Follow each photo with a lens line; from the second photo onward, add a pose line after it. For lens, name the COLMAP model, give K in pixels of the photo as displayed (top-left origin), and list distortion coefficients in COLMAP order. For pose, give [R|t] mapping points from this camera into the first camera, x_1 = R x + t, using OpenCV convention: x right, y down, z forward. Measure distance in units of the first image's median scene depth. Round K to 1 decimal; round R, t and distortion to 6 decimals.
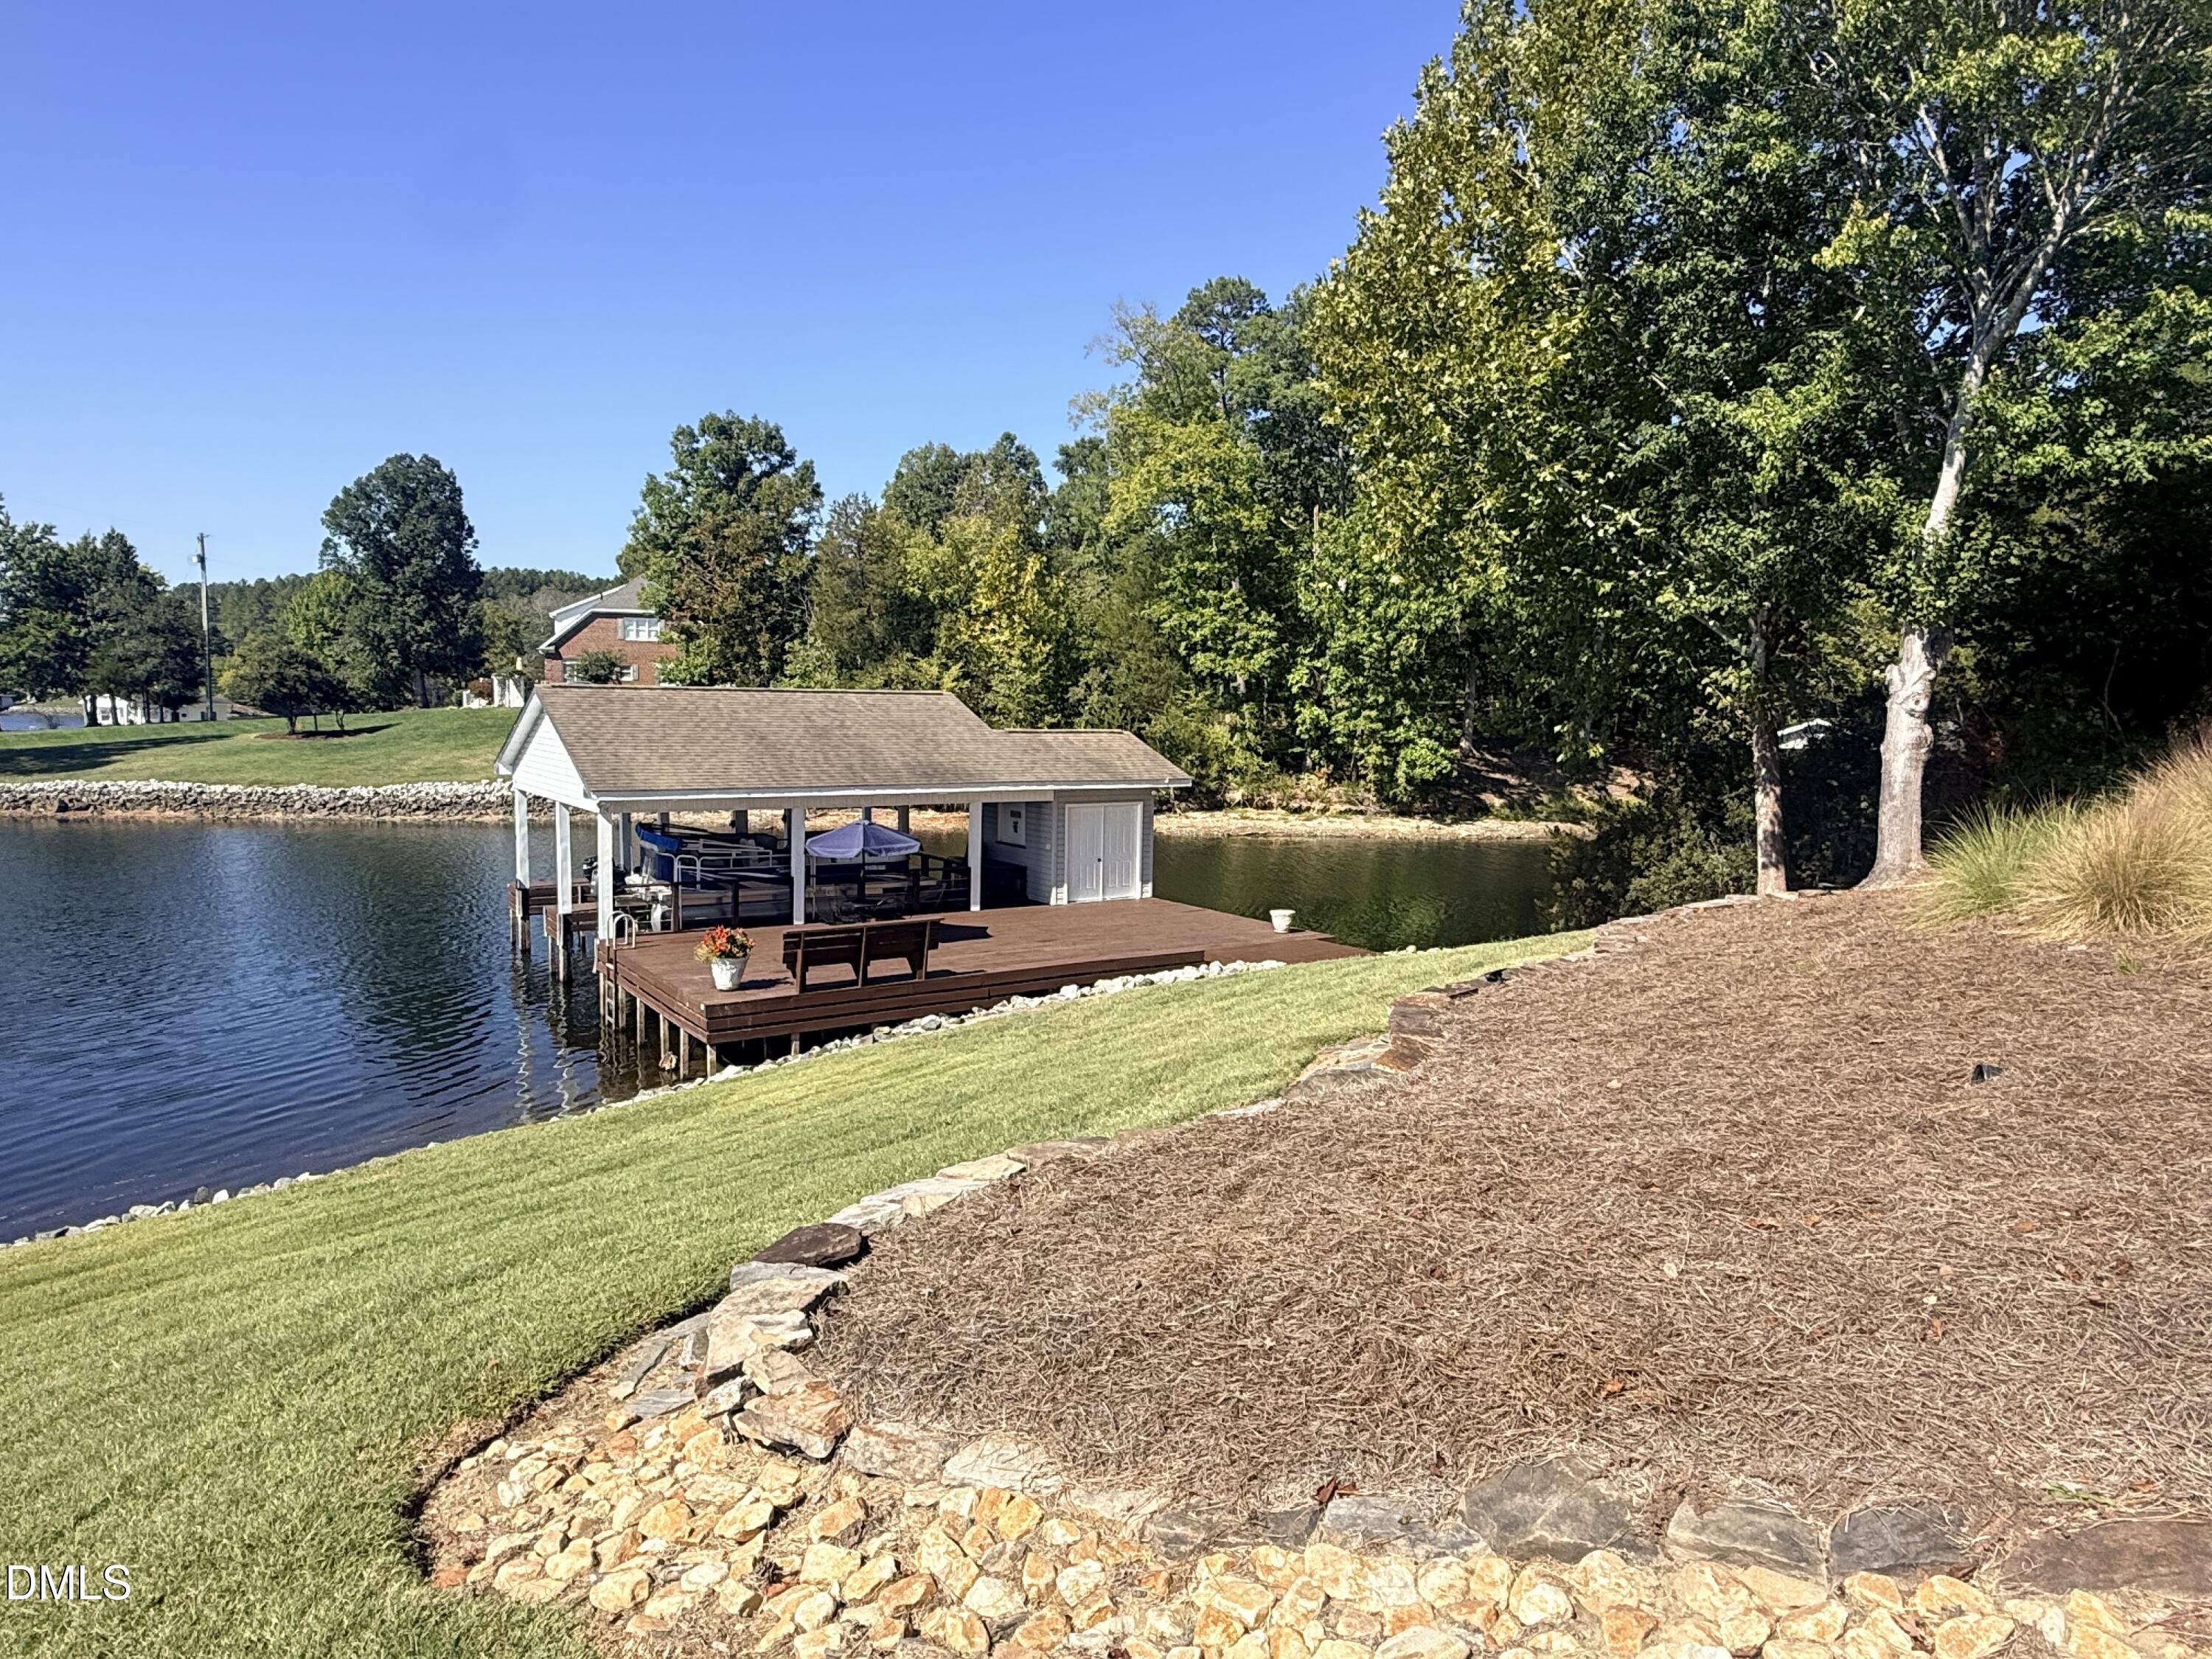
lens RADIAL K [[1370.6, 0, 1105.8], [0, 1370.6, 840.5], [0, 0, 1]] dist [0.003889, 0.001189]
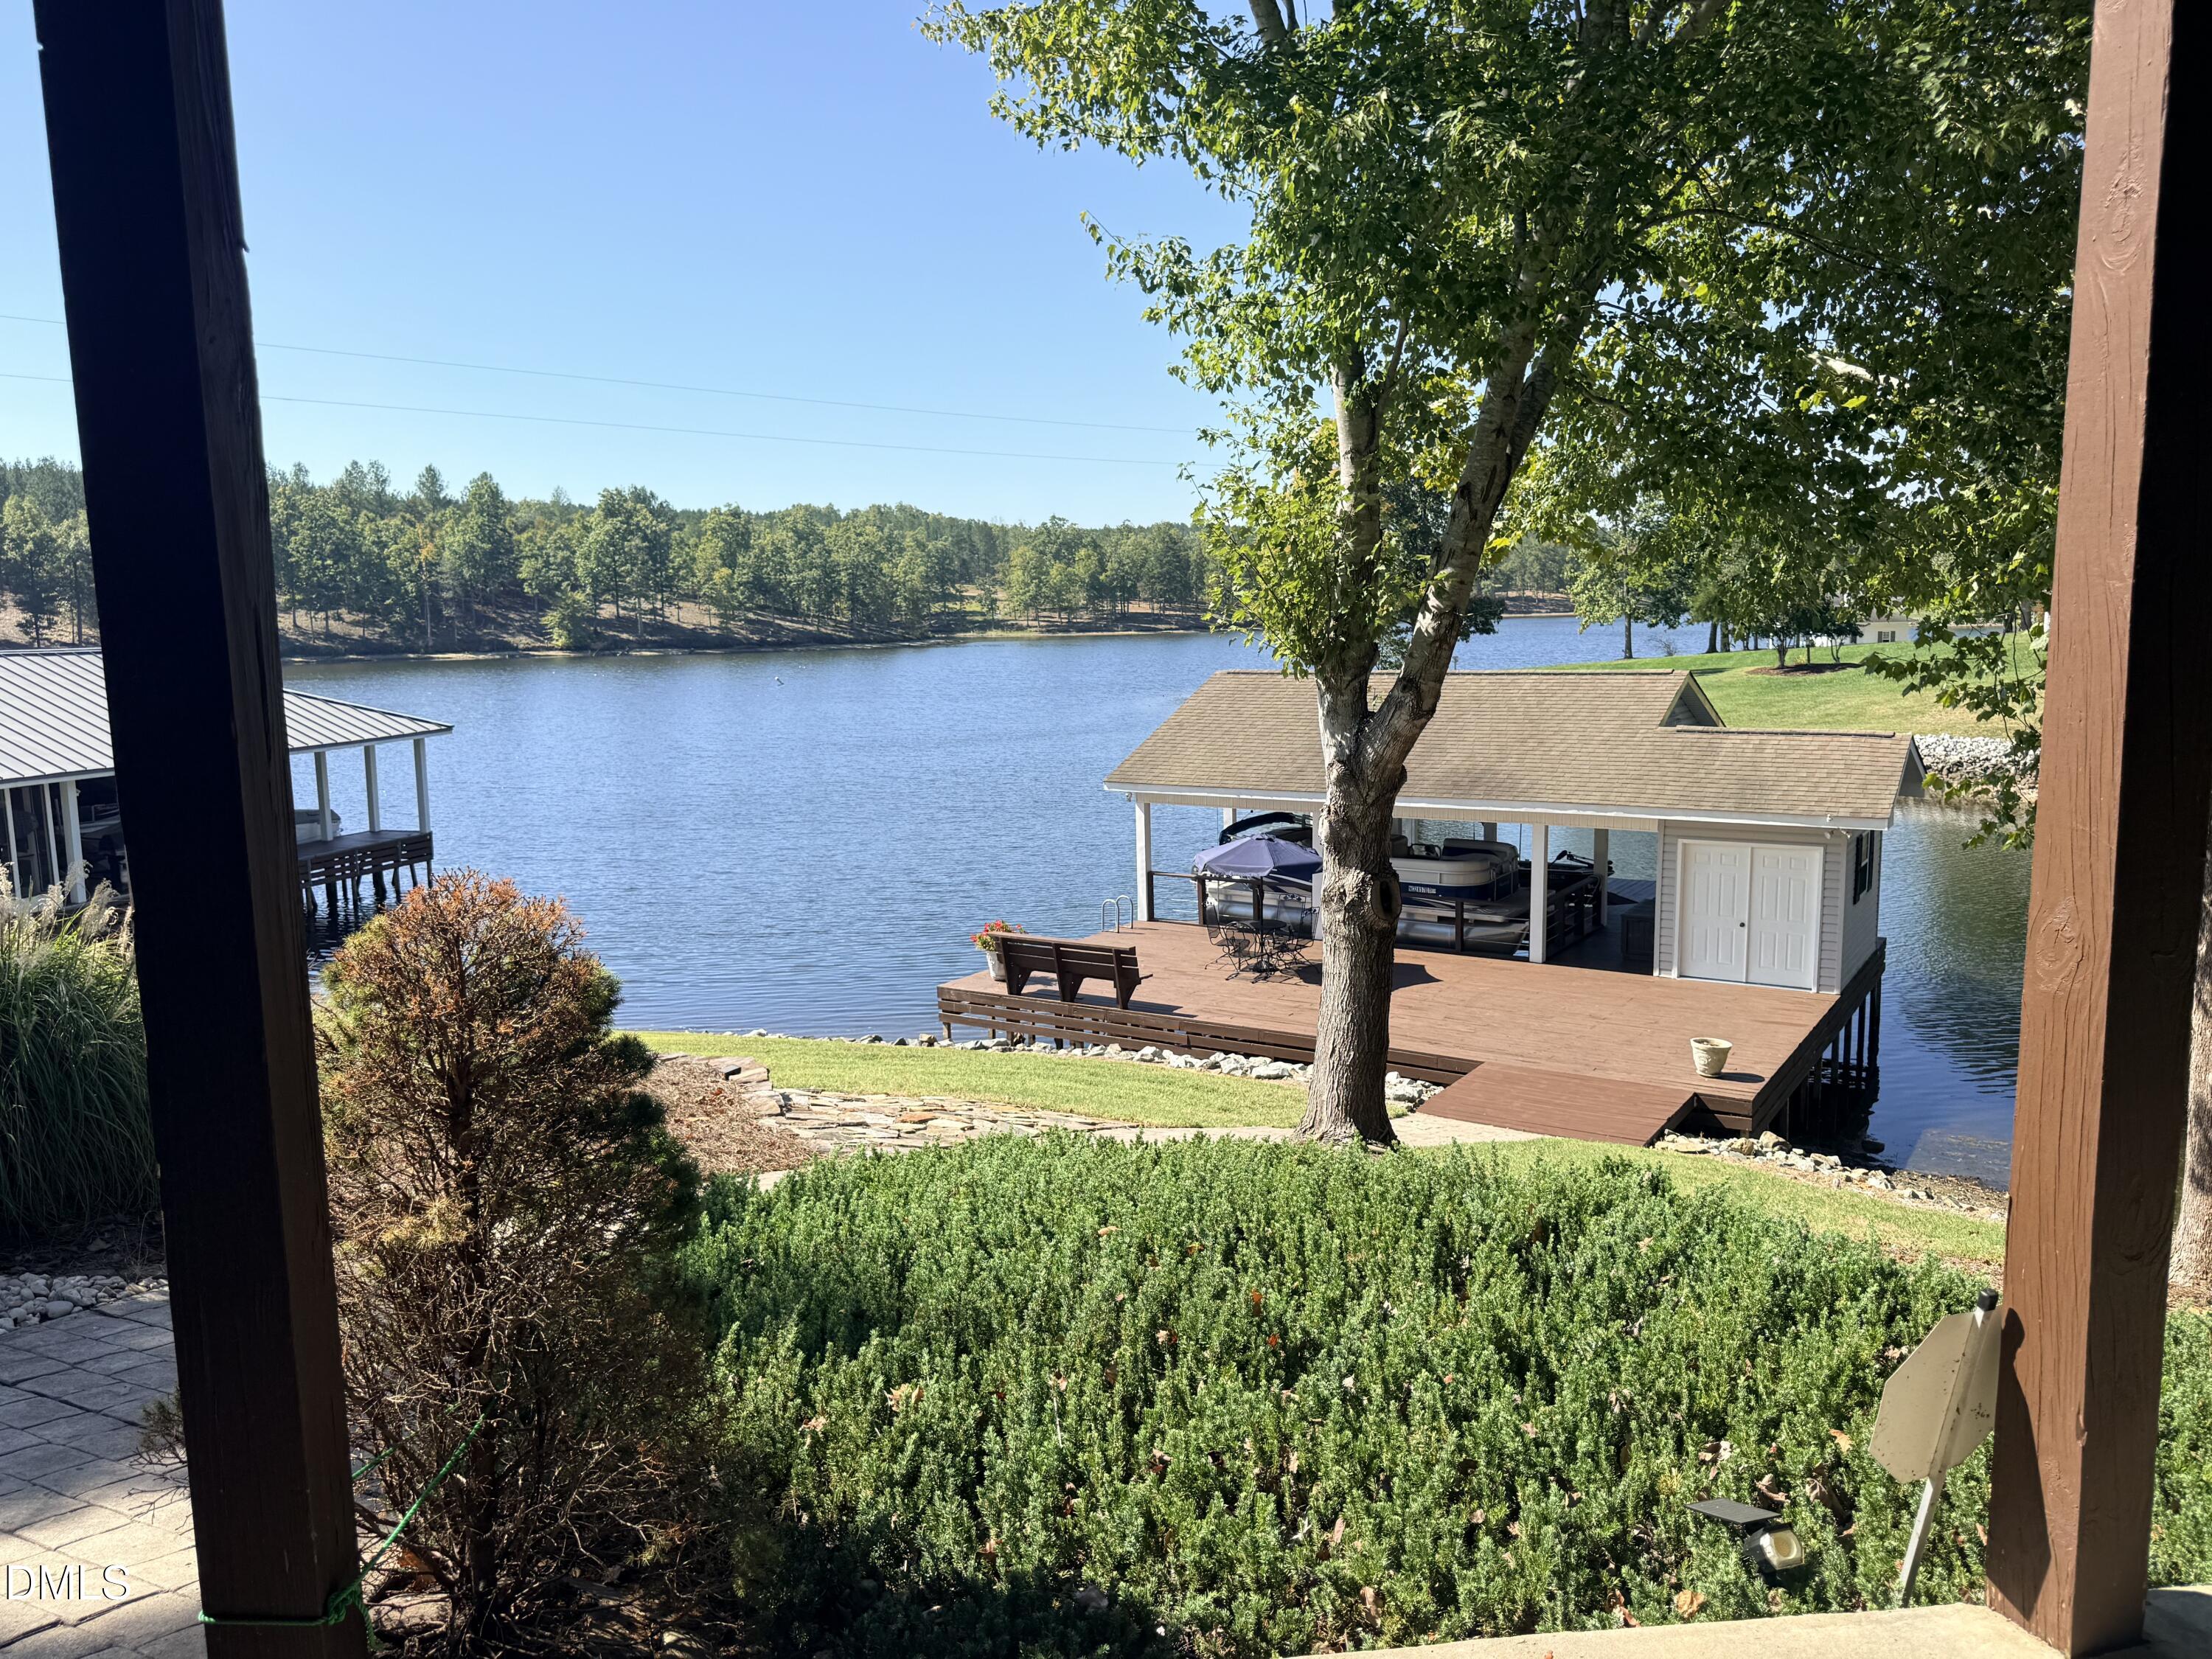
lens RADIAL K [[1649.3, 0, 1096.5], [0, 1649.3, 837.6], [0, 0, 1]] dist [0.058994, -0.072837]
pose [[0.403670, 0.105285, -0.908826, 0.247240], [-0.067624, 0.994073, 0.085124, -0.031430], [0.912402, 0.027096, 0.408397, 0.149157]]
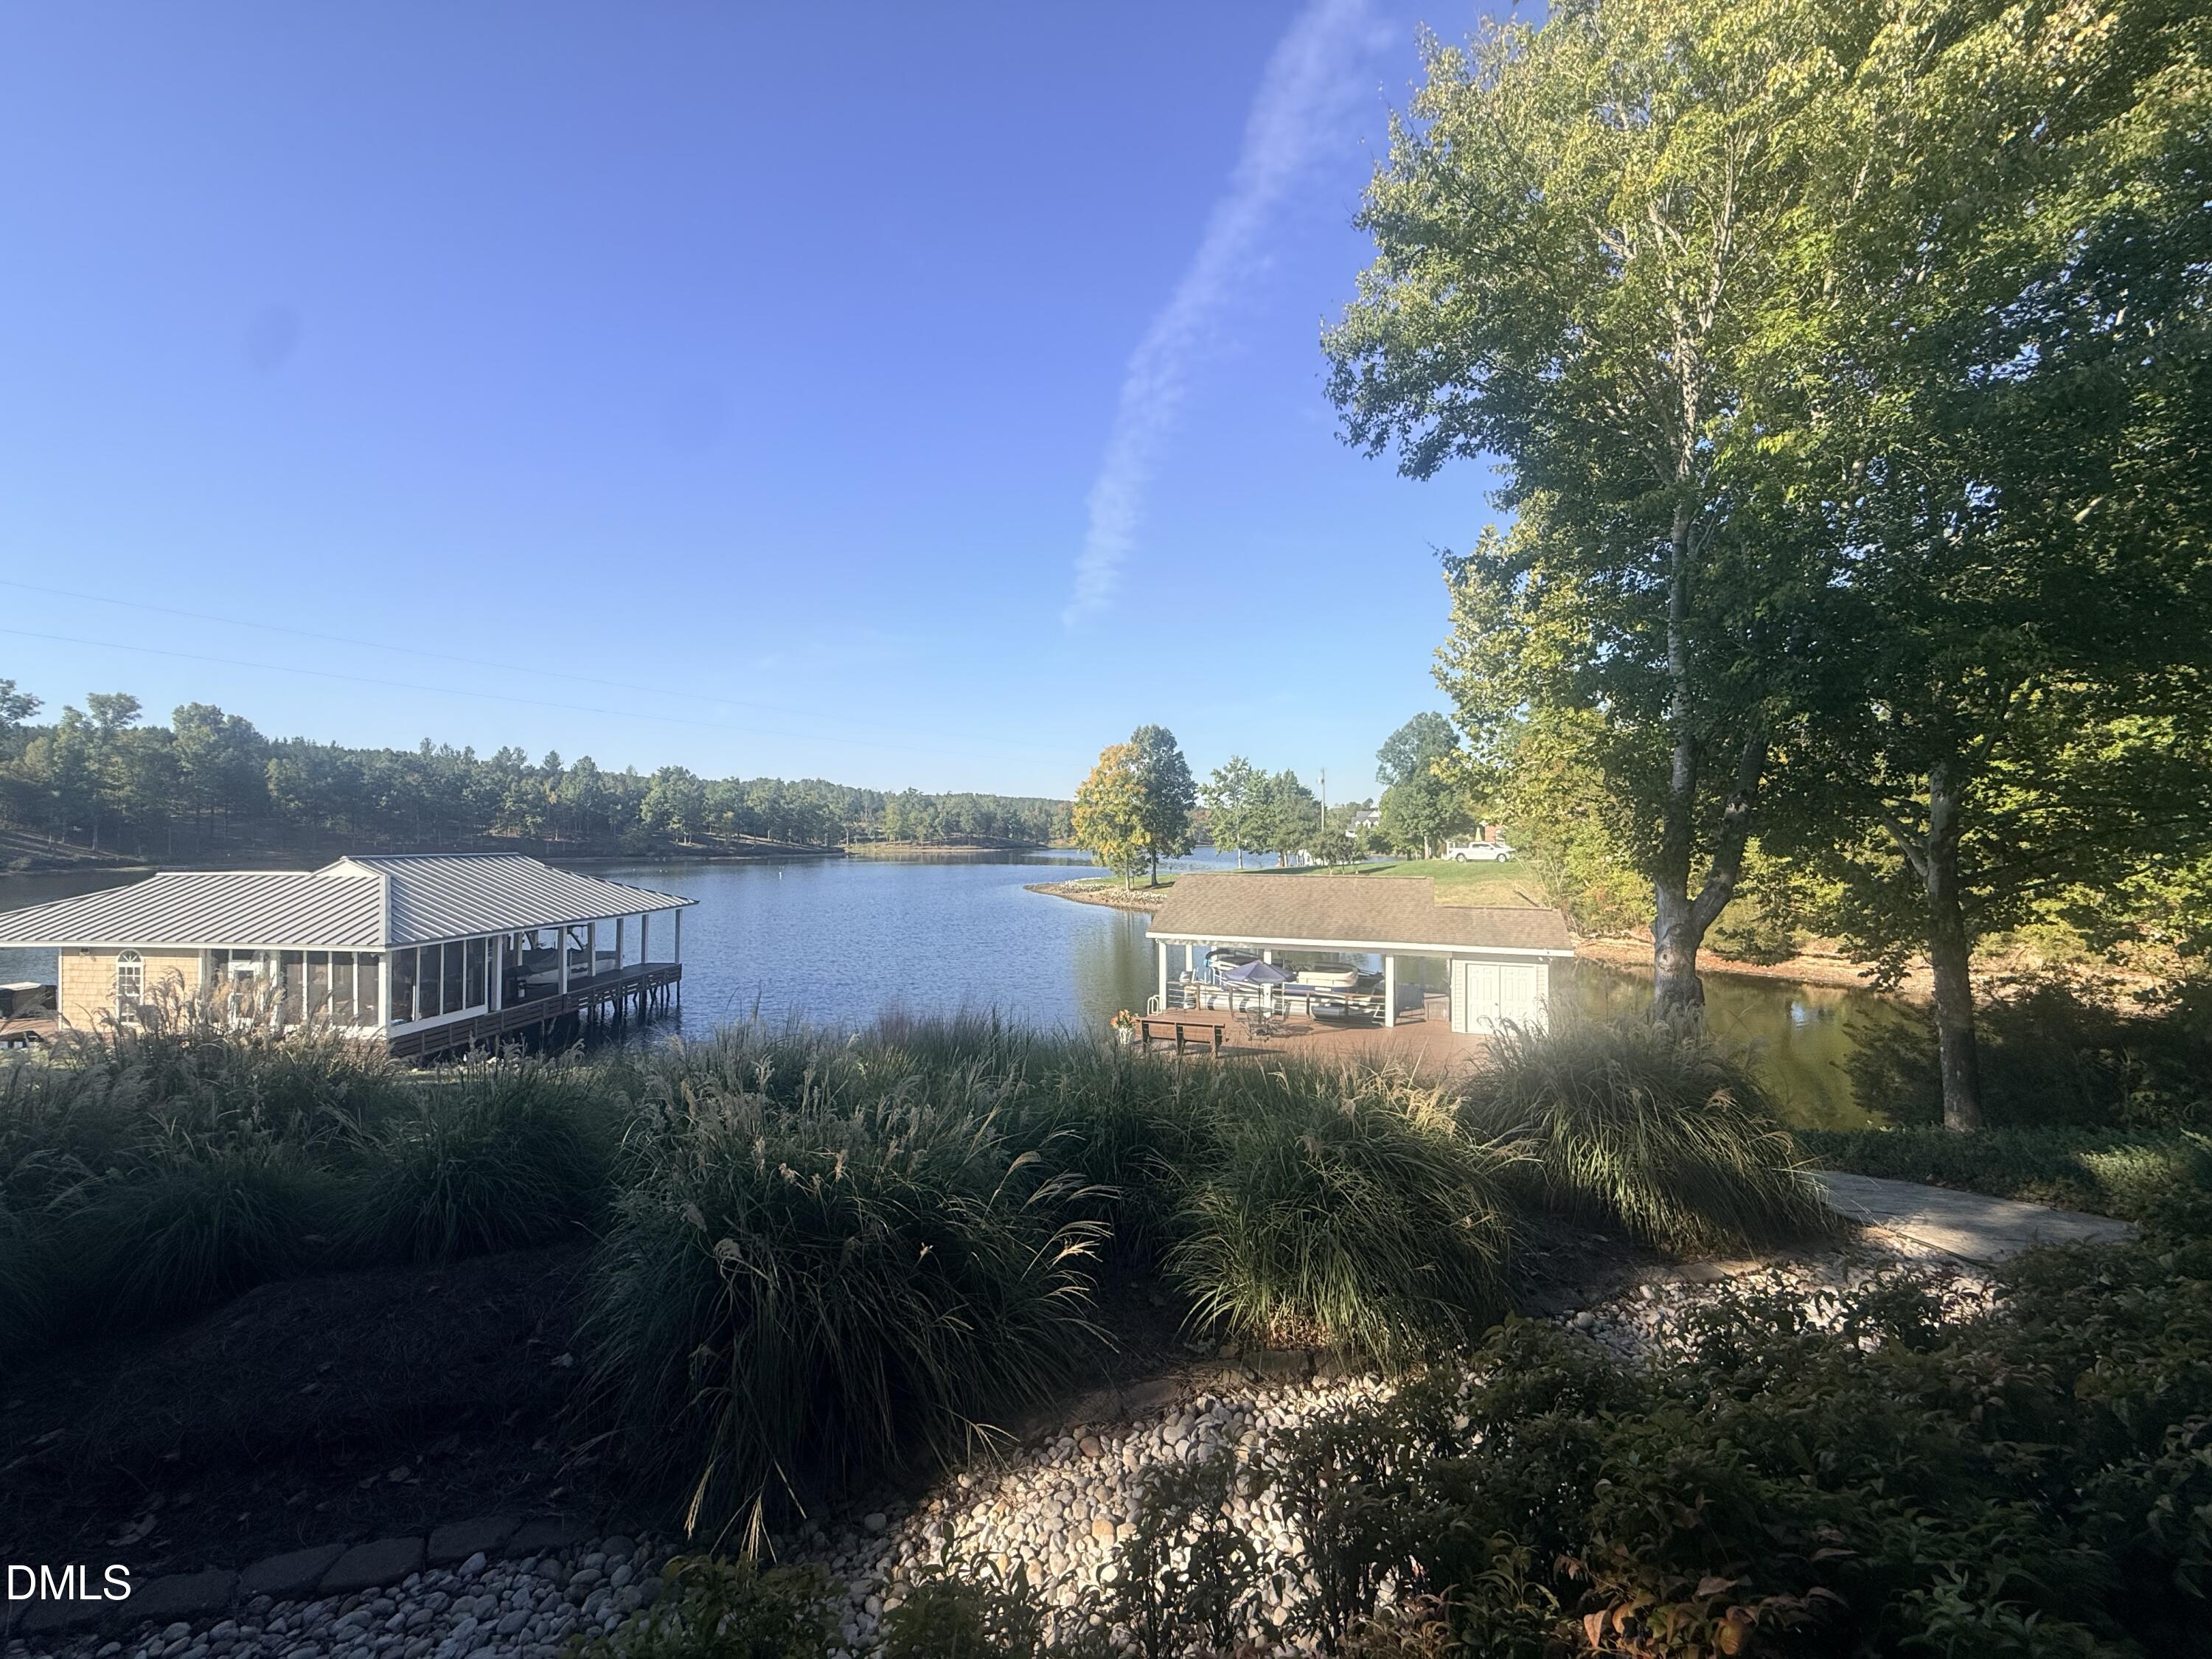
lens RADIAL K [[874.3, 0, 1098.9], [0, 874.3, 821.1], [0, 0, 1]] dist [0.001374, 0.000365]
pose [[0.582725, -0.028002, -0.812187, 0.191515], [-0.073864, 0.993445, -0.087247, -0.024974], [0.809305, 0.110833, 0.576837, 0.062967]]
